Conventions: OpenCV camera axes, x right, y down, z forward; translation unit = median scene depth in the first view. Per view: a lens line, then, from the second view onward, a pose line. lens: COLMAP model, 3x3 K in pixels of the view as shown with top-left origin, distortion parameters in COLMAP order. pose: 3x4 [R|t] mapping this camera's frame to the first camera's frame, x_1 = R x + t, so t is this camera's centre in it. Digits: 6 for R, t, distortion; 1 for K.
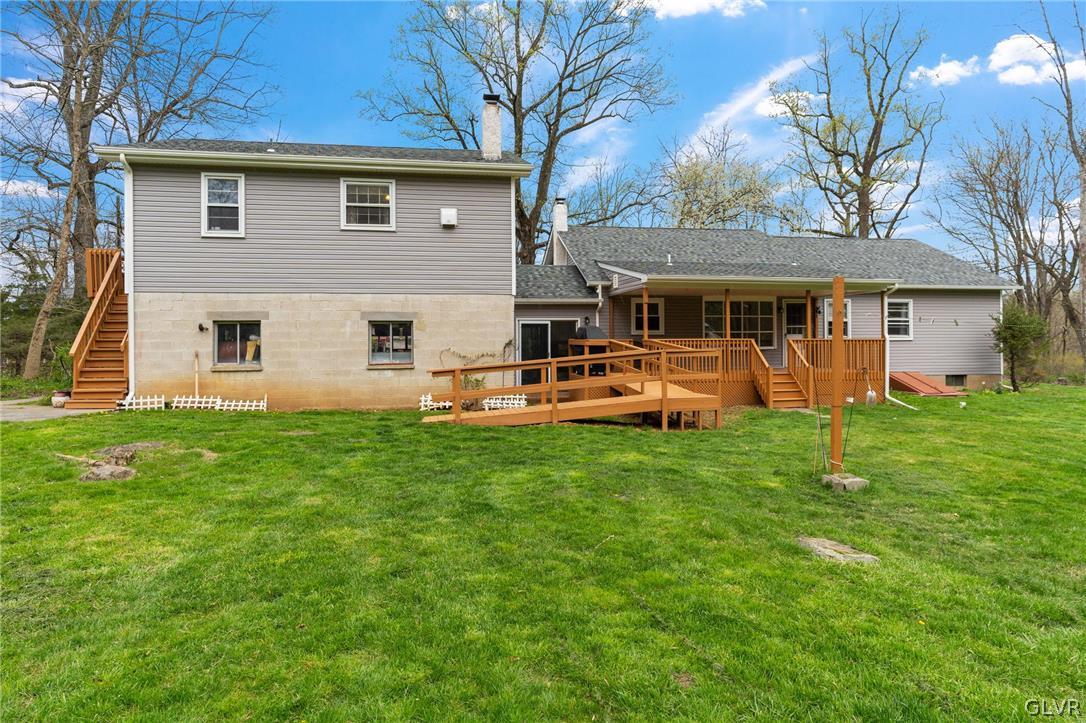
lens RADIAL K [[608.1, 0, 526.2], [0, 608.1, 355.2], [0, 0, 1]] dist [-0.013256, 0.001484]
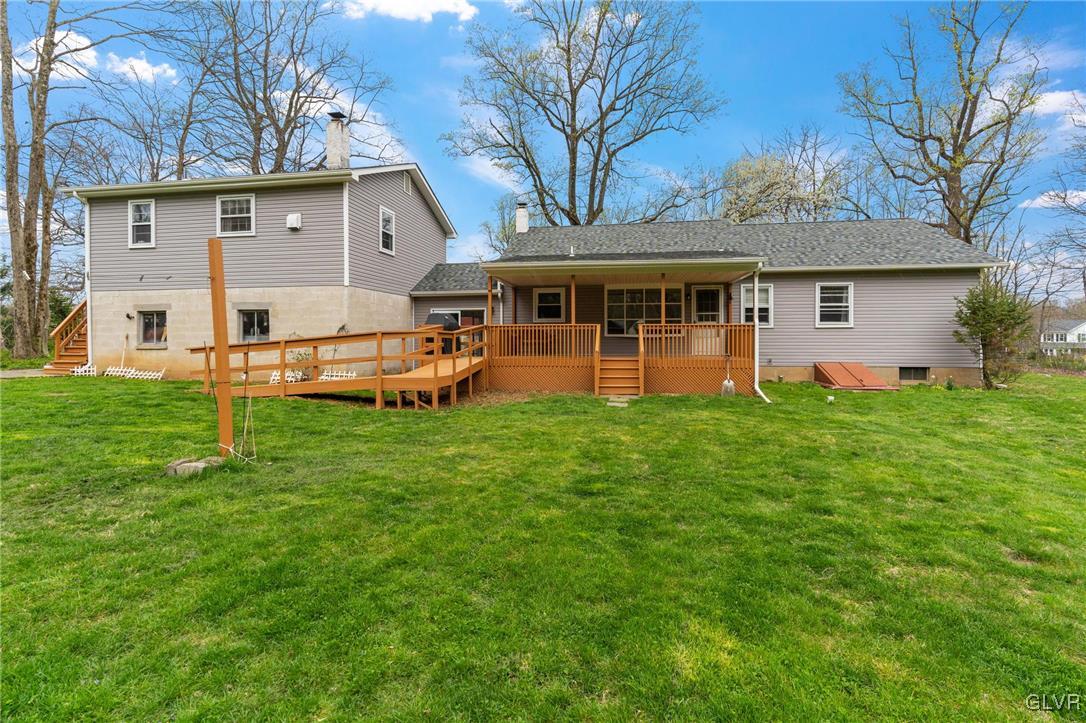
lens RADIAL K [[491.1, 0, 548.5], [0, 491.1, 354.1], [0, 0, 1]] dist [-0.015572, 0.003573]
pose [[0.949394, 0.013120, -0.313813, 0.543857], [-0.009865, 0.999880, 0.011956, 0.012727], [0.313932, -0.008255, 0.949410, 0.211701]]
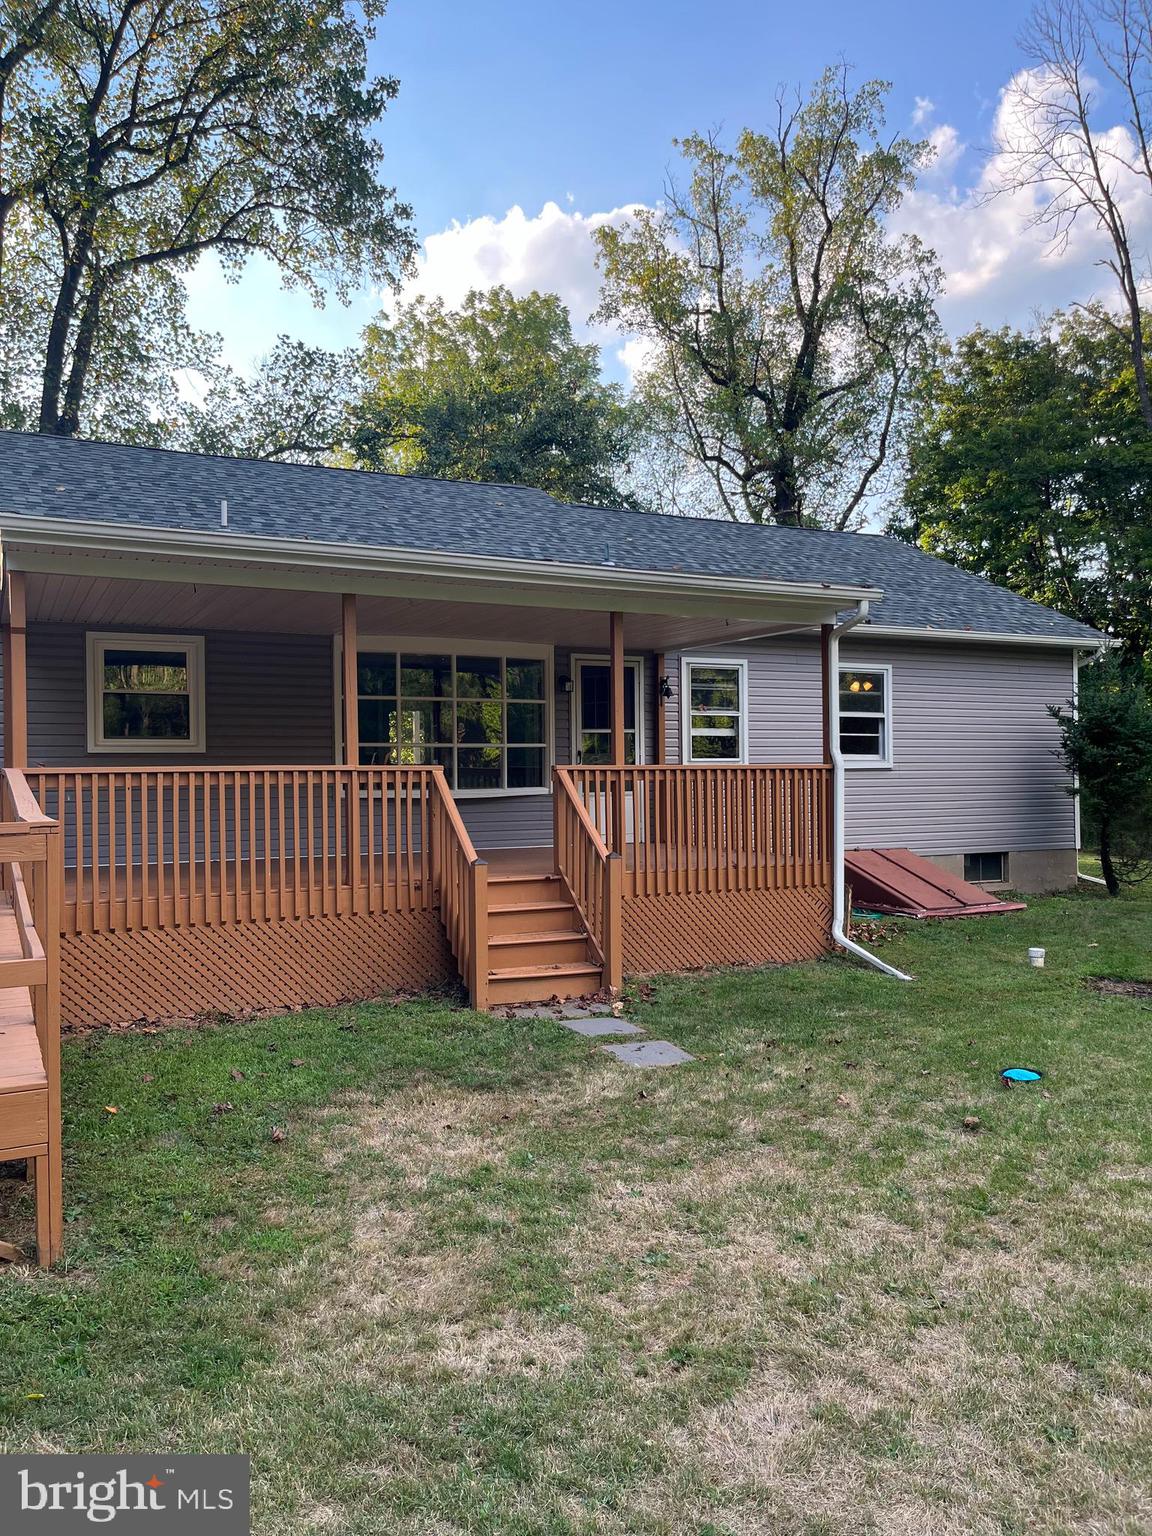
lens RADIAL K [[1112.5, 0, 542.1], [0, 1112.5, 796.7], [0, 0, 1]] dist [0.008564, 0.000632]
pose [[0.958863, -0.009289, 0.283718, 0.265938], [0.009804, 0.999952, -0.000393, -0.010500], [-0.283701, 0.003159, 0.958908, 0.459541]]
